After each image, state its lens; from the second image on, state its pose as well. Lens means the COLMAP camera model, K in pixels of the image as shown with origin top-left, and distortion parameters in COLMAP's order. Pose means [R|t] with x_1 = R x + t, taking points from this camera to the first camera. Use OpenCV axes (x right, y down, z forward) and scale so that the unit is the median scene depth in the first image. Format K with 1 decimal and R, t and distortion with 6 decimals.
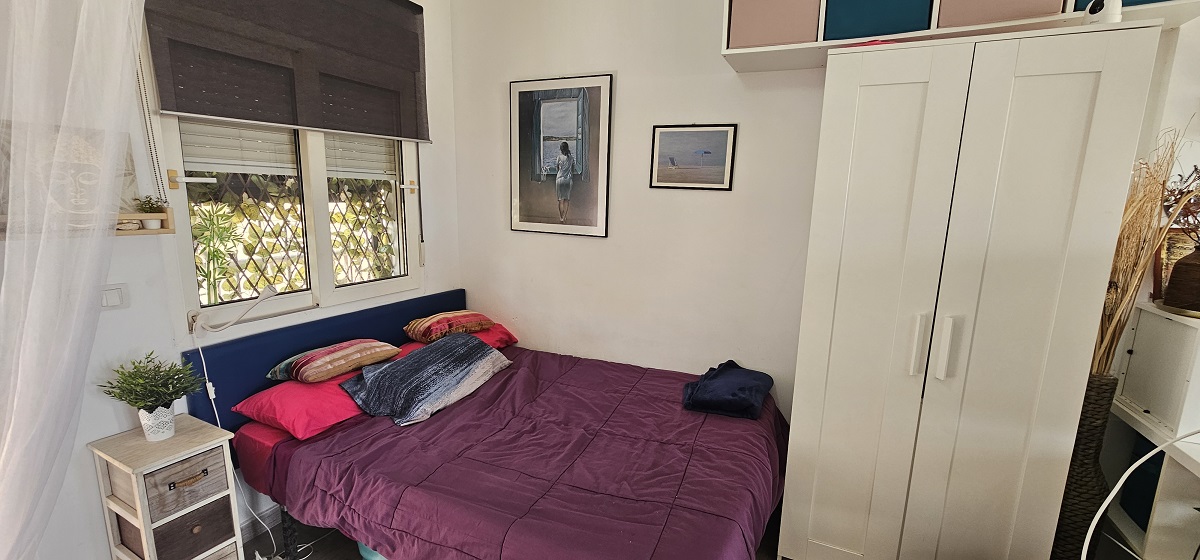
lens RADIAL K [[487.0, 0, 600.4], [0, 487.0, 285.9], [0, 0, 1]] dist [-0.002123, 0.000030]
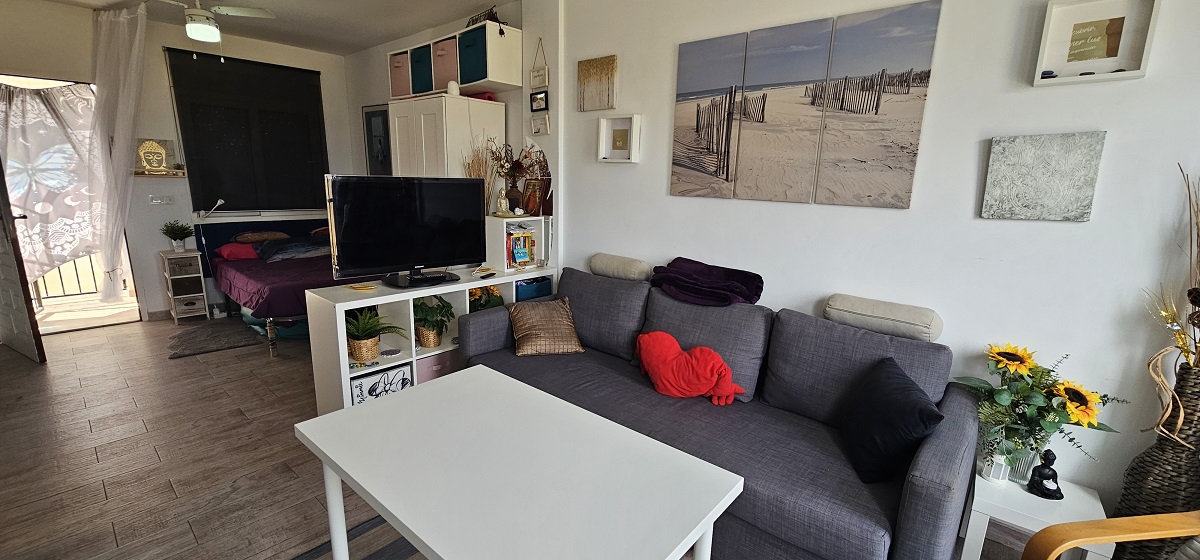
lens RADIAL K [[489.5, 0, 601.3], [0, 489.5, 284.5], [0, 0, 1]] dist [0.000589, 0.000219]
pose [[0.960973, 0.067452, -0.268292, 1.501417], [-0.059406, 0.997510, 0.038004, 0.174389], [0.270187, -0.020583, 0.962588, -0.720855]]
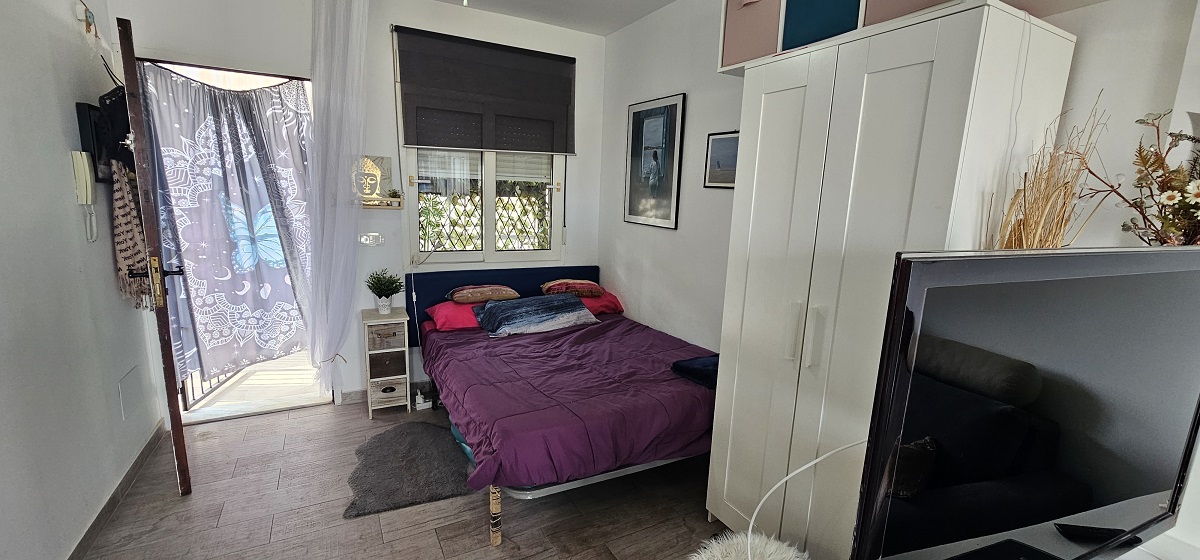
lens RADIAL K [[489.5, 0, 601.3], [0, 489.5, 284.5], [0, 0, 1]] dist [0.000589, 0.000219]
pose [[0.813892, 0.113756, -0.569771, 0.630270], [-0.123608, 0.992098, 0.021505, 0.034184], [0.567715, 0.052925, 0.821522, -0.085067]]
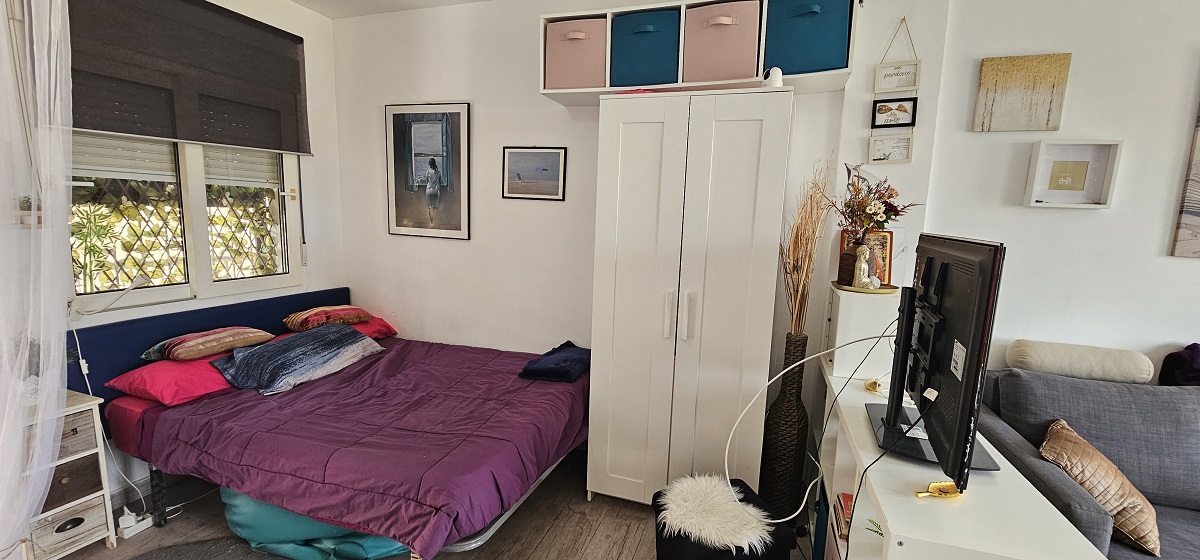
lens RADIAL K [[487.0, 0, 600.4], [0, 487.0, 285.9], [0, 0, 1]] dist [-0.002123, 0.000030]
pose [[0.993308, -0.005886, 0.115349, 0.214808], [0.009494, 0.999482, -0.030757, 0.056278], [-0.115108, 0.031646, 0.992849, -0.219292]]
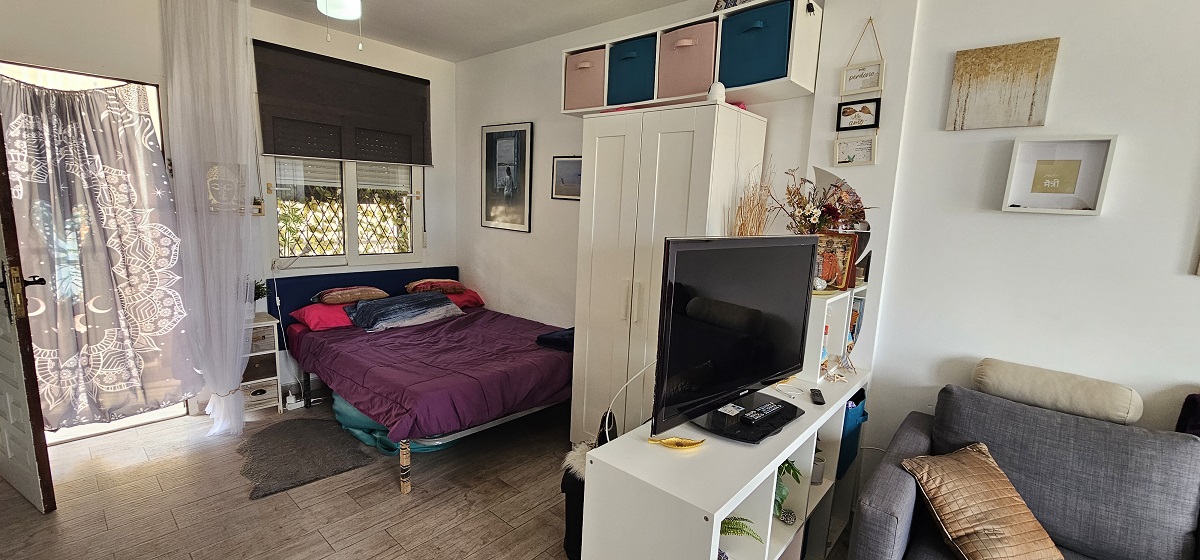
lens RADIAL K [[490.4, 0, 602.7], [0, 490.4, 285.5], [0, 0, 1]] dist [-0.001166, -0.000294]
pose [[0.962492, 0.065954, -0.263173, 0.691831], [-0.073643, 0.997095, -0.019451, 0.077981], [0.261125, 0.038102, 0.964553, -0.380979]]
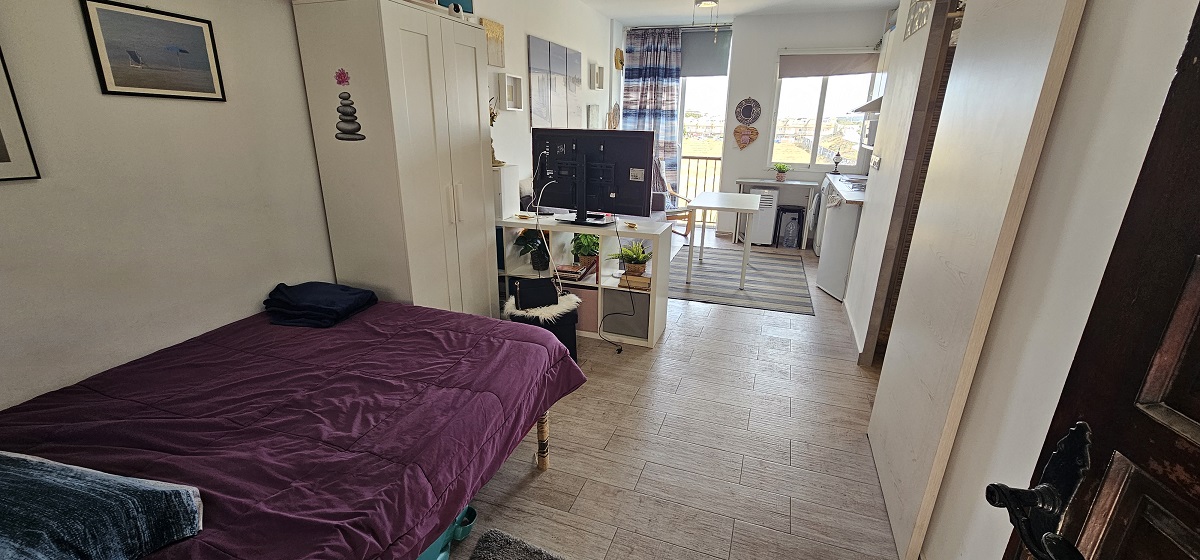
lens RADIAL K [[487.0, 0, 600.4], [0, 487.0, 285.9], [0, 0, 1]] dist [-0.002123, 0.000030]
pose [[-0.087906, -0.338881, 0.936713, -0.731556], [0.162906, 0.922803, 0.349137, -0.082750], [-0.982718, 0.183287, -0.025914, 0.411233]]
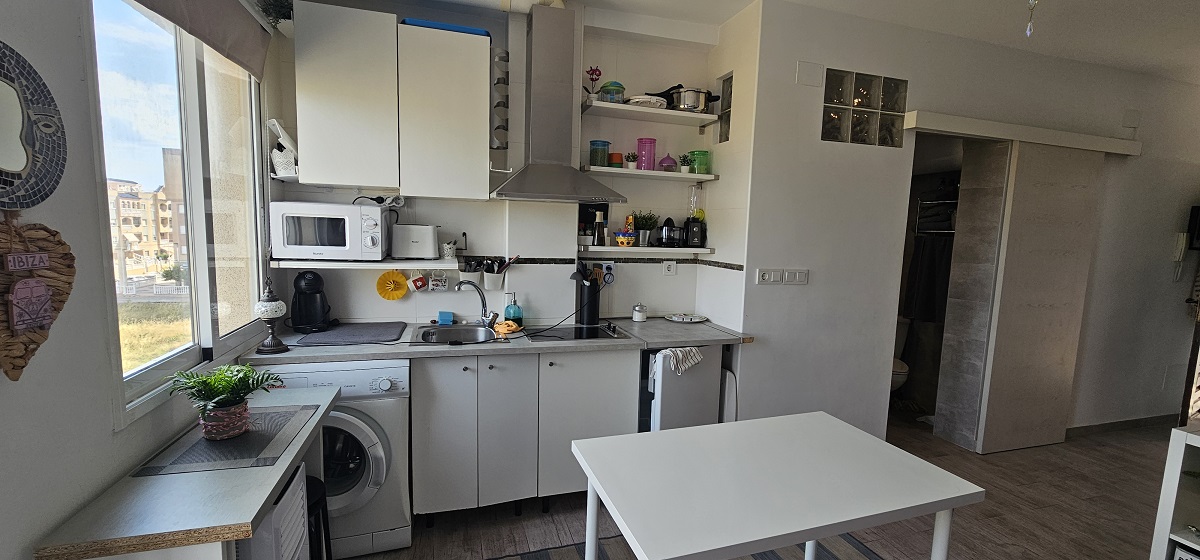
lens RADIAL K [[489.5, 0, 601.3], [0, 489.5, 284.5], [0, 0, 1]] dist [0.000589, 0.000219]
pose [[-0.735107, 0.033485, -0.677123, 1.848813], [-0.167670, 0.958772, 0.229442, 0.047644], [0.656890, 0.282198, -0.699186, 0.012410]]
